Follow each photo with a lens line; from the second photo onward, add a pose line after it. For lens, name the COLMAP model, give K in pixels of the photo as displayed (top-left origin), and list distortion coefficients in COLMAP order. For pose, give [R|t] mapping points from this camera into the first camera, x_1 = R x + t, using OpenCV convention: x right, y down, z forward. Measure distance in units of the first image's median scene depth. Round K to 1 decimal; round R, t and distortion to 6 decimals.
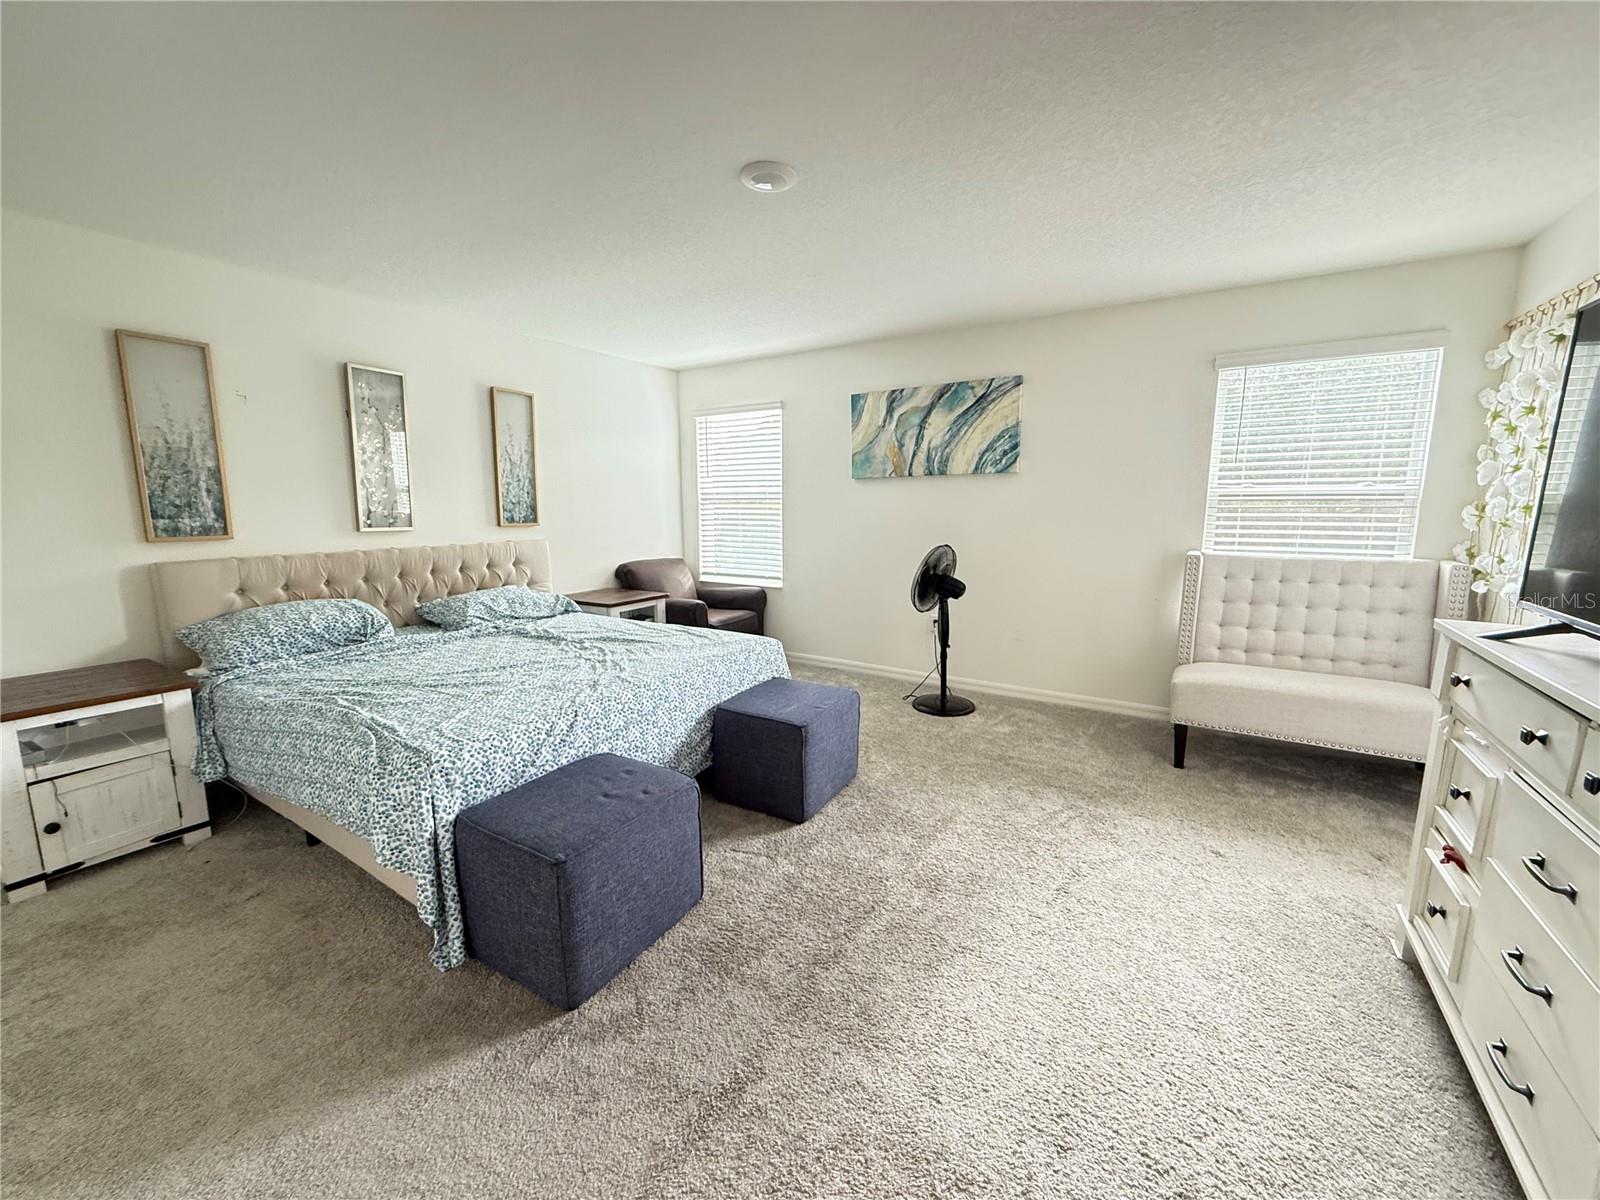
lens RADIAL K [[636.8, 0, 788.1], [0, 636.8, 599.9], [0, 0, 1]] dist [-0.002675, 0.000201]
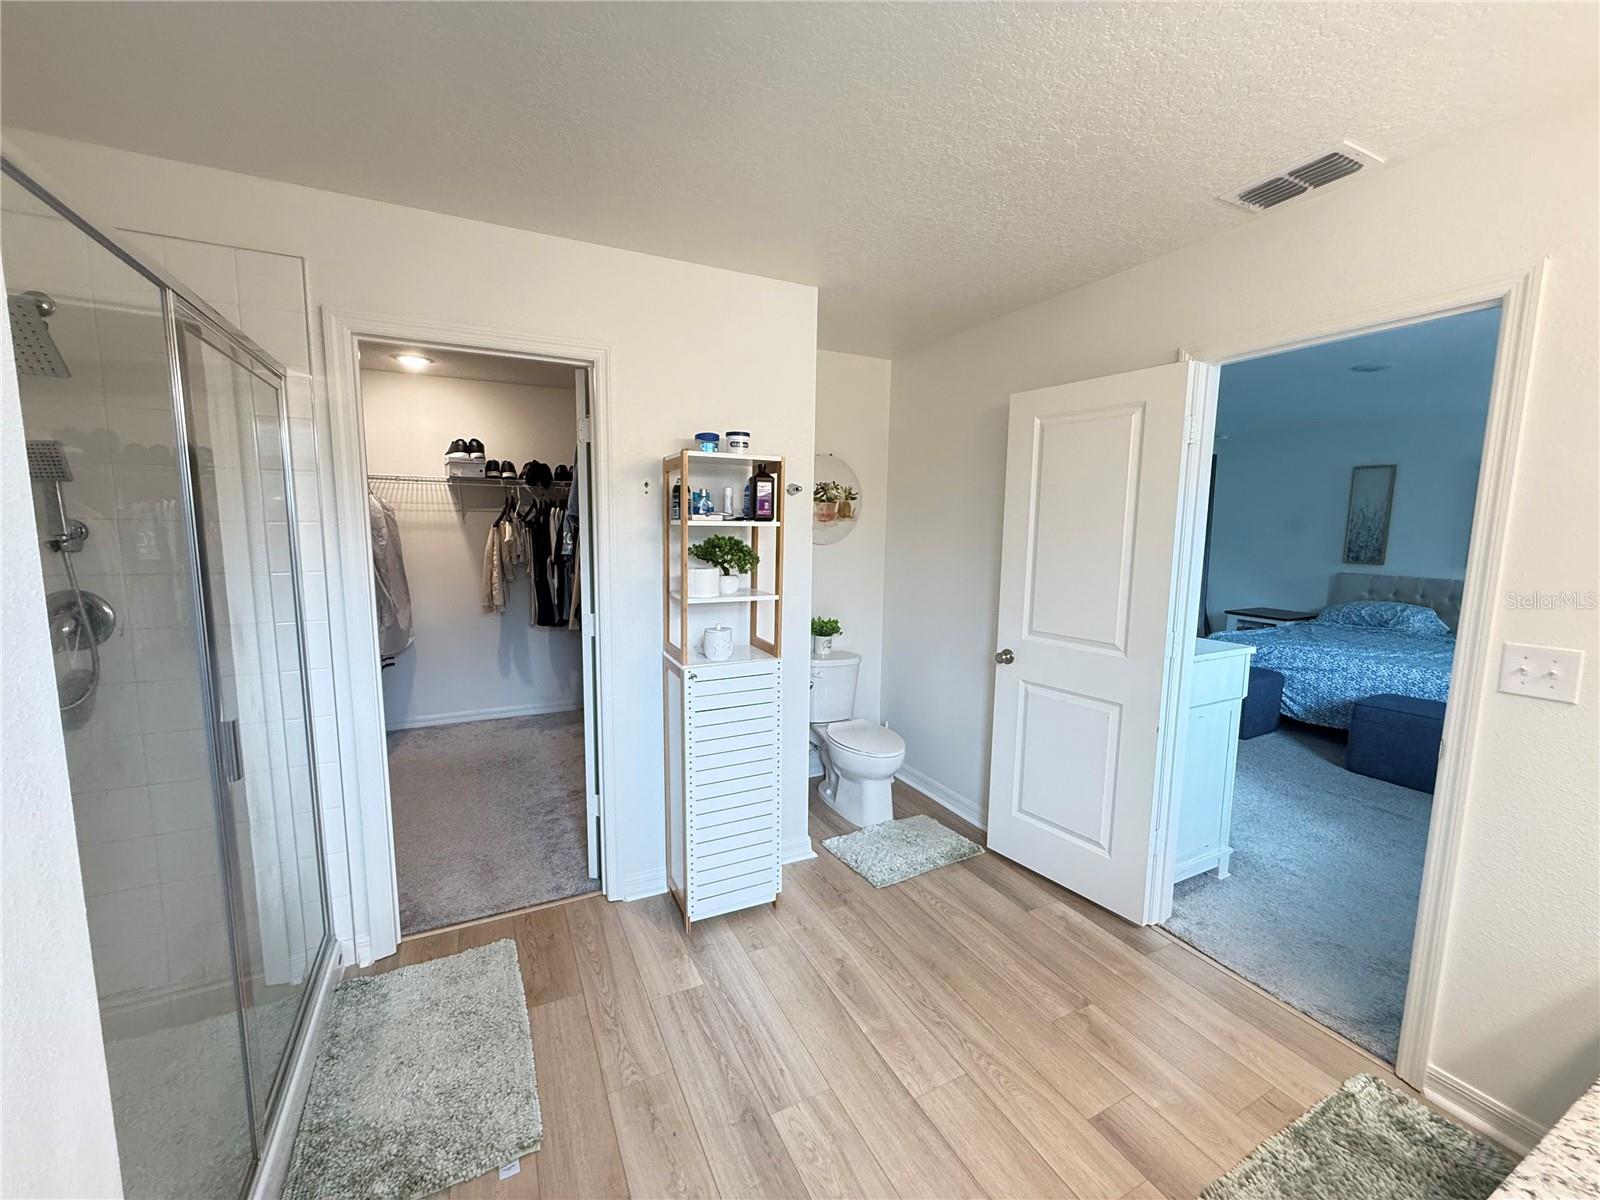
lens RADIAL K [[636.8, 0, 798.5], [0, 636.8, 603.9], [0, 0, 1]] dist [-0.002675, 0.000201]
pose [[-0.499908, 0.098582, -0.860449, 1.667051], [-0.143604, 0.970313, 0.194601, -0.105522], [0.854090, 0.220847, -0.470911, 0.446949]]
